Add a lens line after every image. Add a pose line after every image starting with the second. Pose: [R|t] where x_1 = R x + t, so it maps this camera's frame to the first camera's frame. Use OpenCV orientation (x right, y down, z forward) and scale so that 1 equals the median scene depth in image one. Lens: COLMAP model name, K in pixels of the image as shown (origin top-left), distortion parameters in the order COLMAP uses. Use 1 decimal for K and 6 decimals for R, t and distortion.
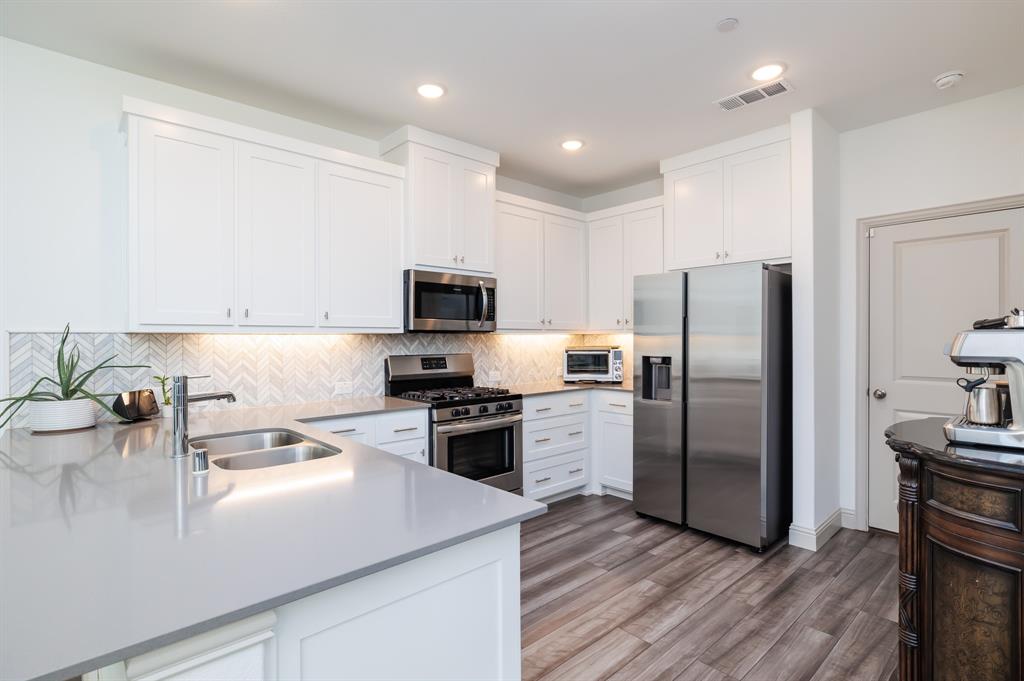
lens RADIAL K [[504.6, 0, 510.1], [0, 504.6, 340.9], [0, 0, 1]] dist [-0.002088, -0.001212]
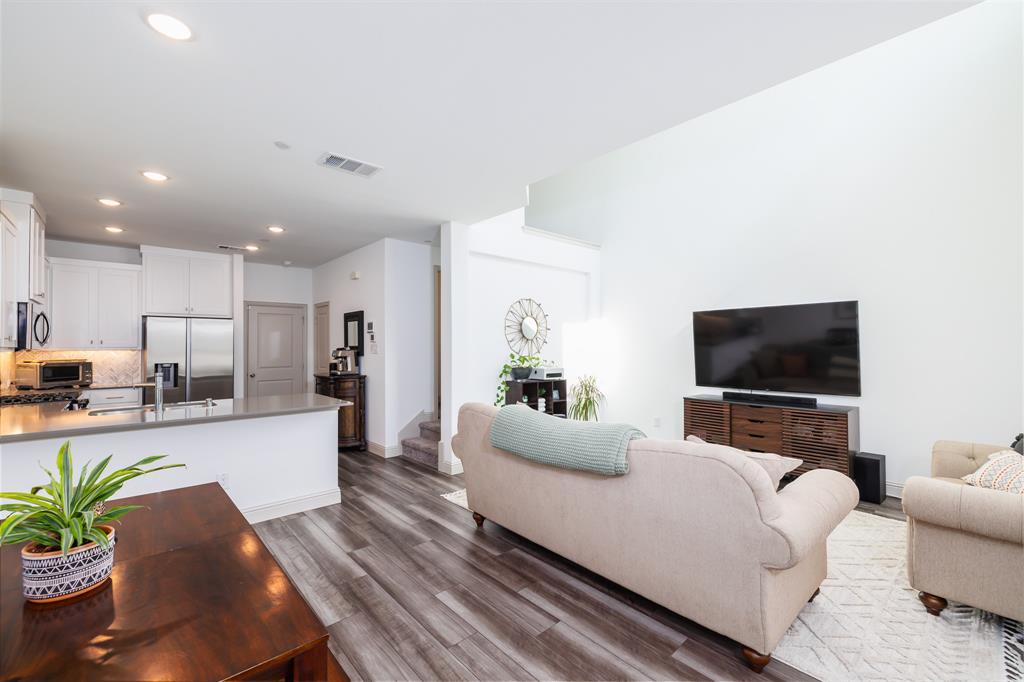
lens RADIAL K [[434.0, 0, 510.2], [0, 434.0, 340.3], [0, 0, 1]] dist [-0.001982, 0.000252]
pose [[0.005827, 0.018663, 0.999809, -1.231248], [0.011963, 0.999753, -0.018732, -0.008481], [-0.999911, 0.012070, 0.005603, -0.229127]]
